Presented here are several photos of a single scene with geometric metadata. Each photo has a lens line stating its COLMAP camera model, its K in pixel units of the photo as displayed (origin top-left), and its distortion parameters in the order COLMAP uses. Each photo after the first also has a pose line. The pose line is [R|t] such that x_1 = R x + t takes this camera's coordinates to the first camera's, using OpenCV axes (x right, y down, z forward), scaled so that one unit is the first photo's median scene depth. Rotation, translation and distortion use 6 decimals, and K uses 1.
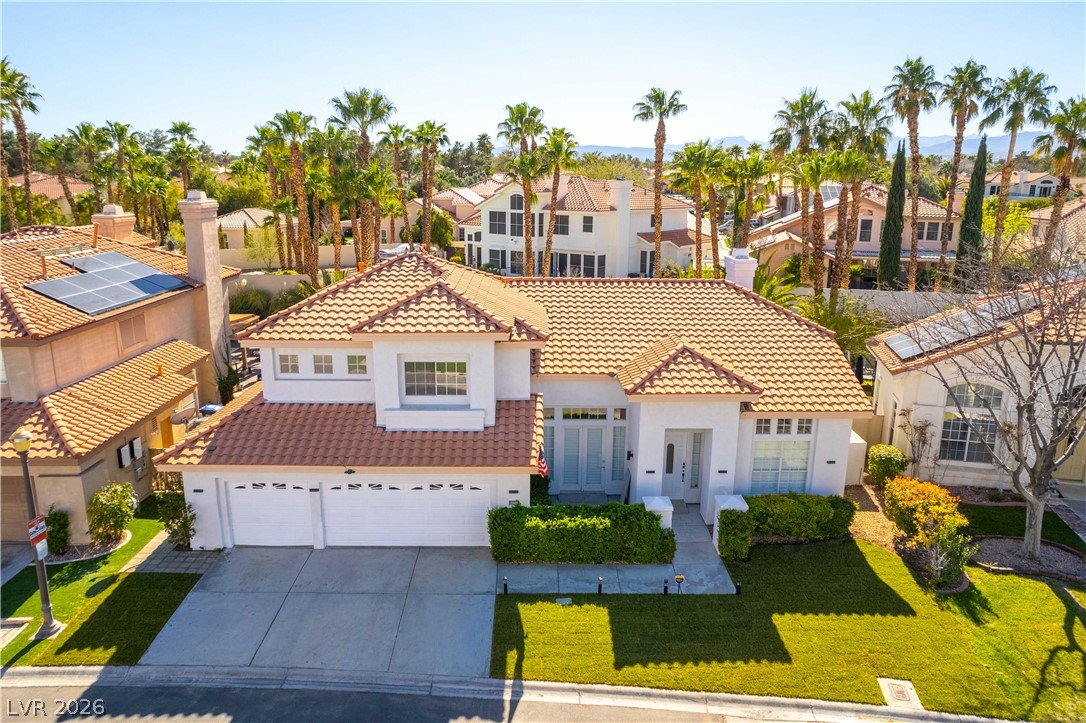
lens RADIAL K [[730.9, 0, 564.9], [0, 730.9, 370.0], [0, 0, 1]] dist [-0.071209, 0.077938]
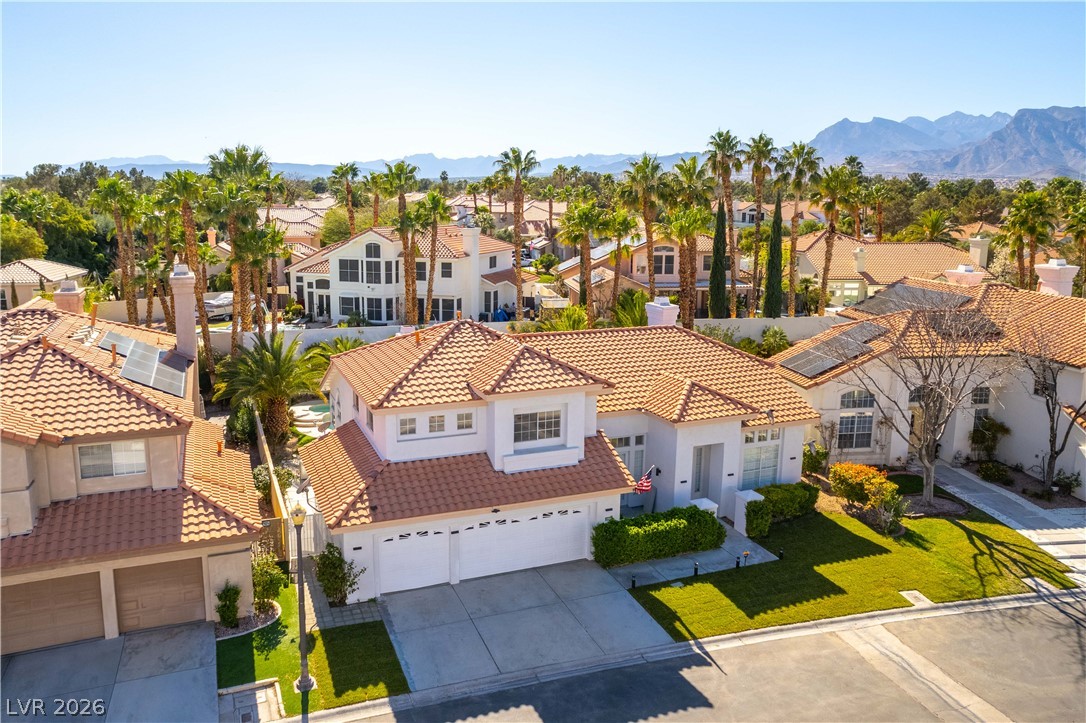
lens RADIAL K [[766.4, 0, 543.0], [0, 766.4, 361.5], [0, 0, 1]] dist [-0.072747, 0.079811]
pose [[0.938267, -0.073718, 0.337967, -0.594232], [0.090071, 0.995391, -0.032939, -0.052746], [-0.333980, 0.061347, 0.940582, -0.209280]]
